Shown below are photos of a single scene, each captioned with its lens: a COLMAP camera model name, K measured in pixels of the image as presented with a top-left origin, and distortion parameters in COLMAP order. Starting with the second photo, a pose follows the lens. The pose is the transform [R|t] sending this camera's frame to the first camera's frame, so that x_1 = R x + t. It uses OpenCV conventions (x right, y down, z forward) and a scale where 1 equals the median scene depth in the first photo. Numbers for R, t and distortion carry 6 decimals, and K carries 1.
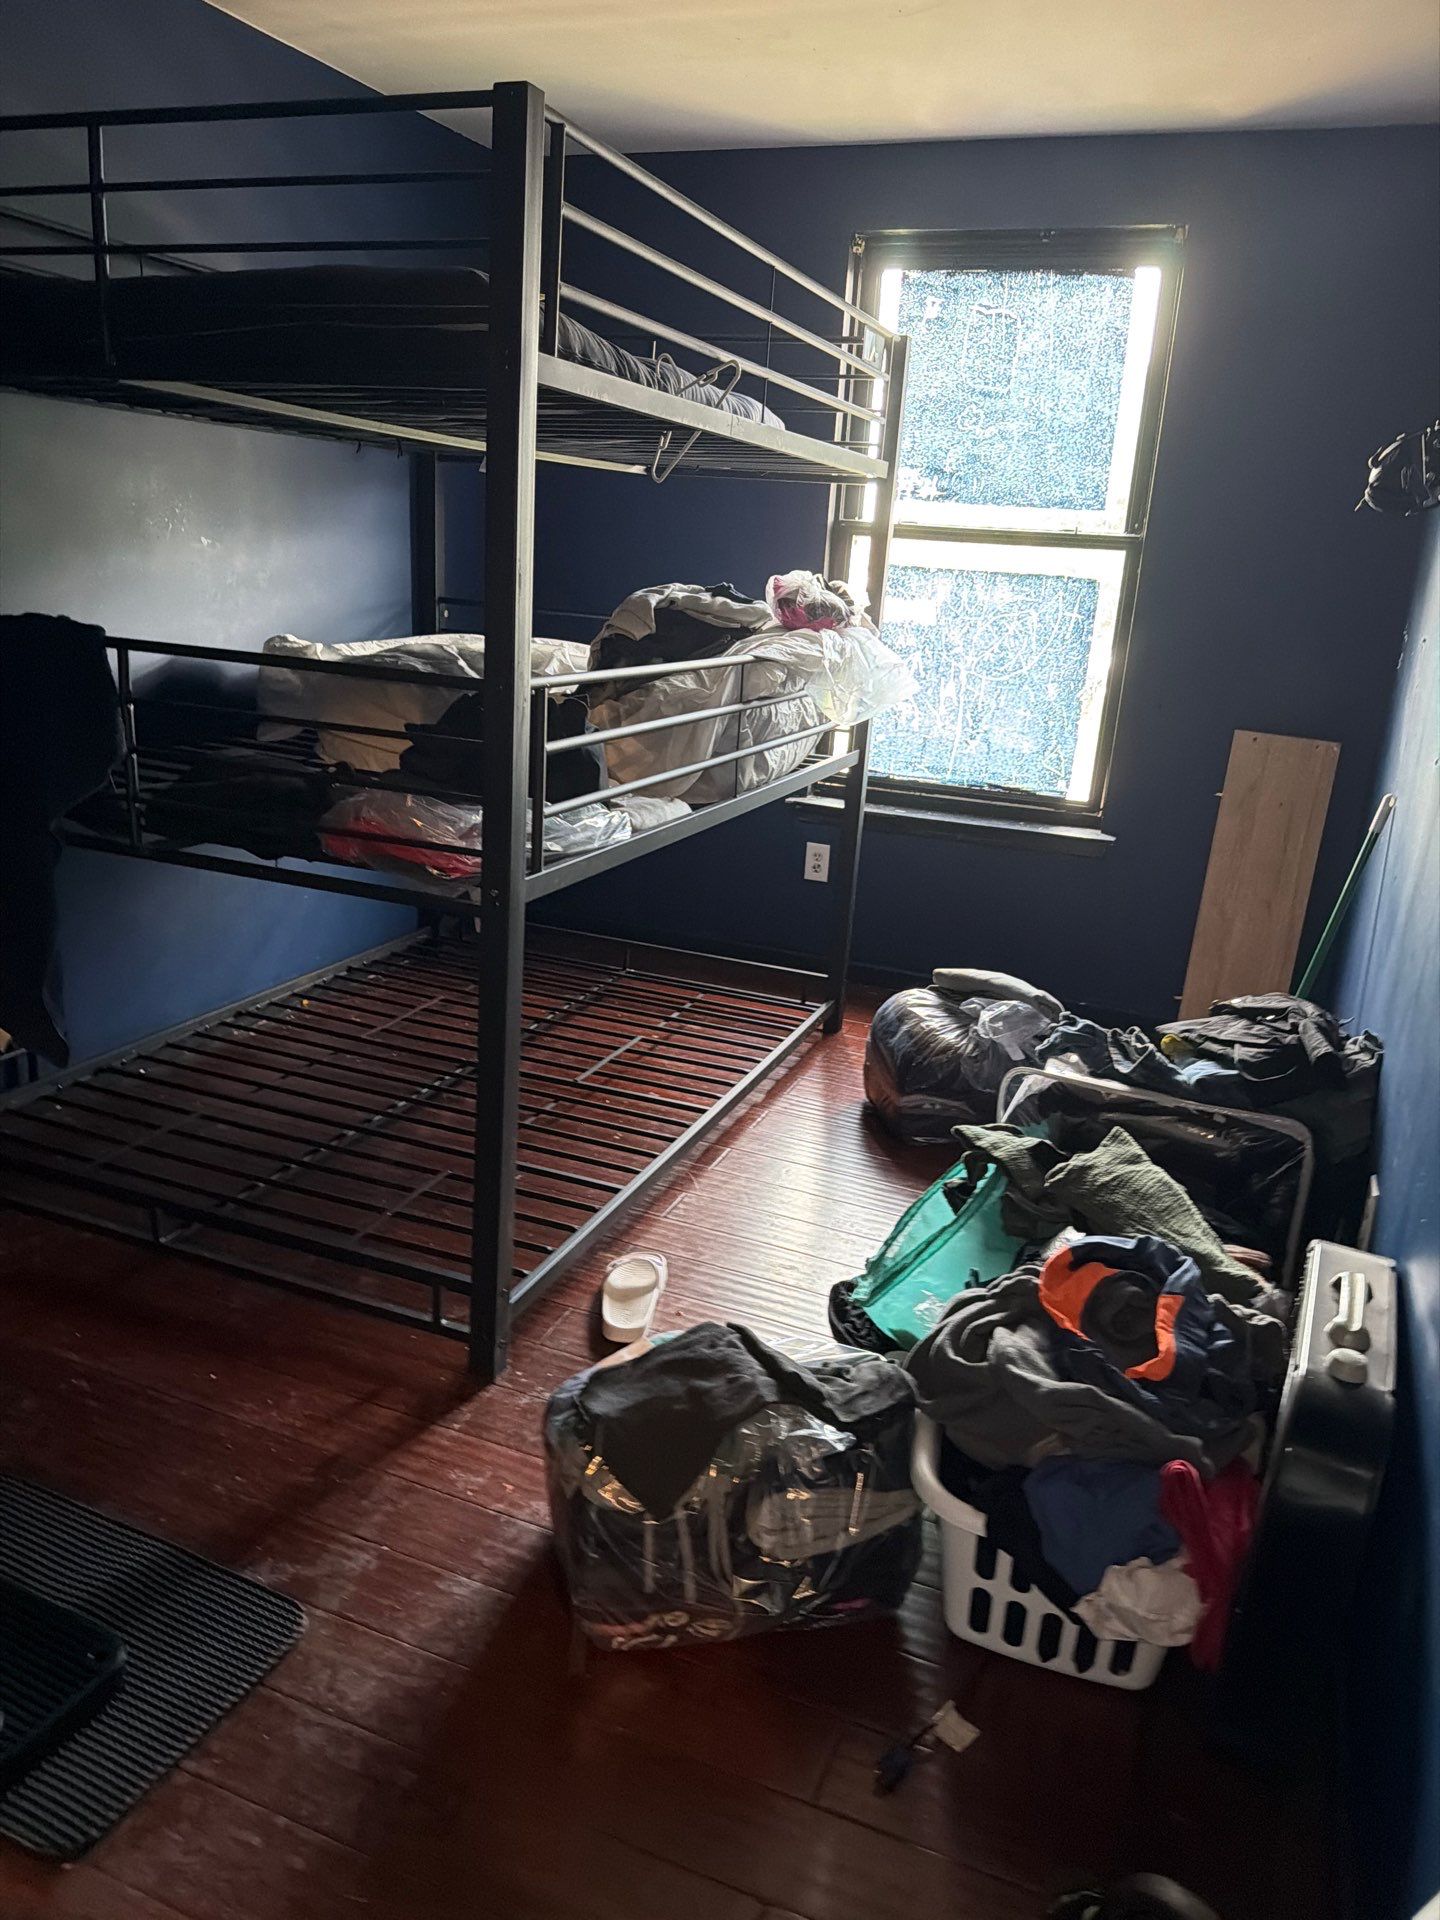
lens RADIAL K [[1322.0, 0, 727.8], [0, 1322.0, 963.4], [0, 0, 1]] dist [0.122523, -0.229822]
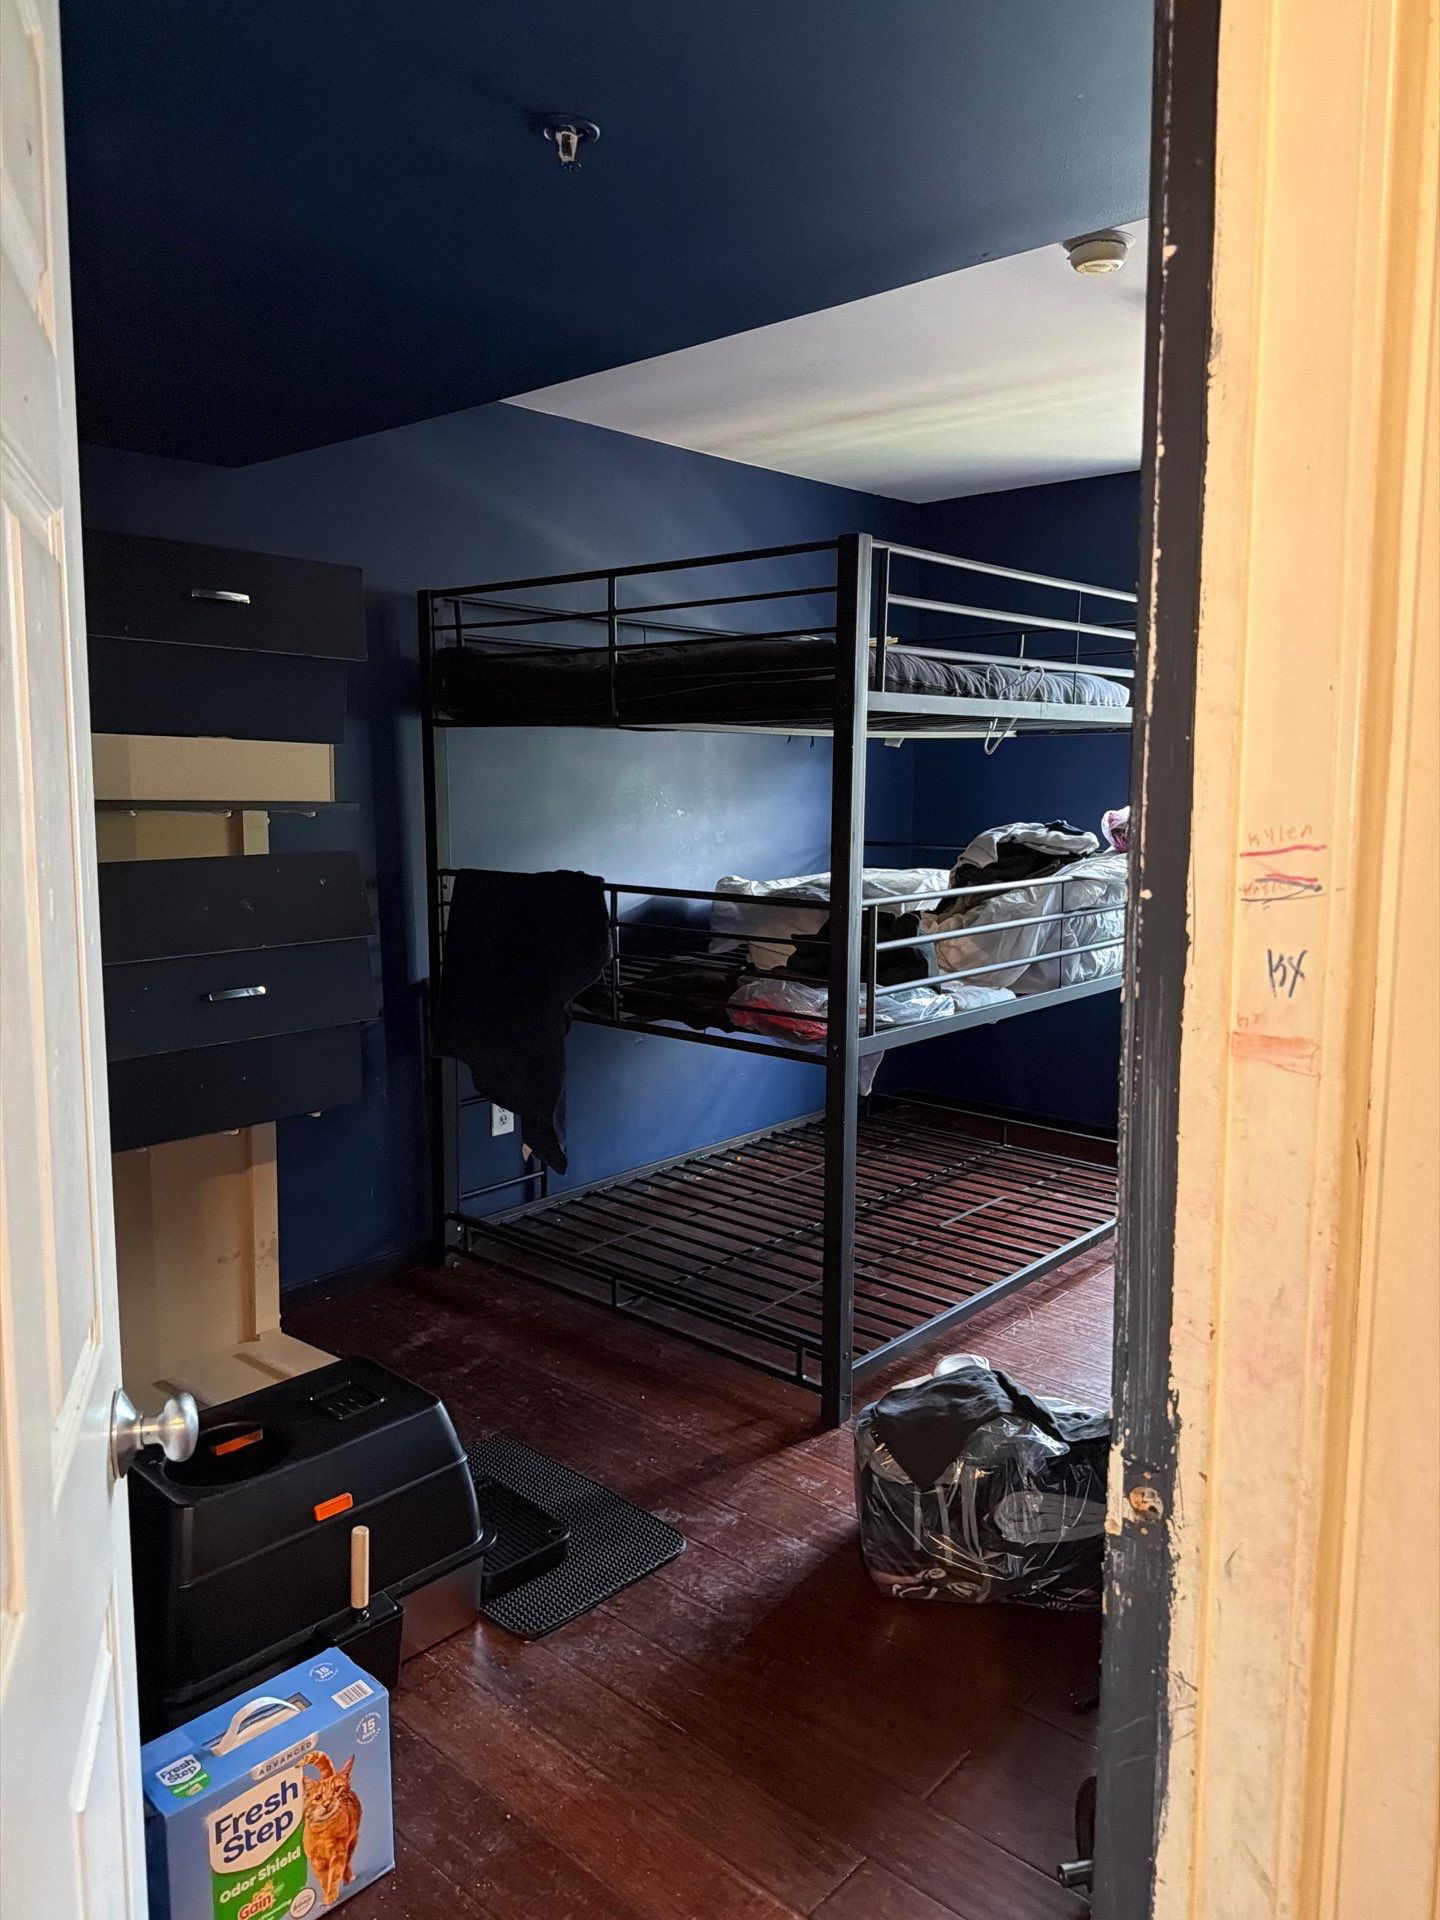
lens RADIAL K [[1322.0, 0, 727.8], [0, 1322.0, 963.4], [0, 0, 1]] dist [0.122523, -0.229822]
pose [[0.938940, -0.015706, -0.343723, 0.180870], [-0.041042, 0.986714, -0.157200, 0.075734], [0.341625, 0.161708, 0.925820, -0.324927]]
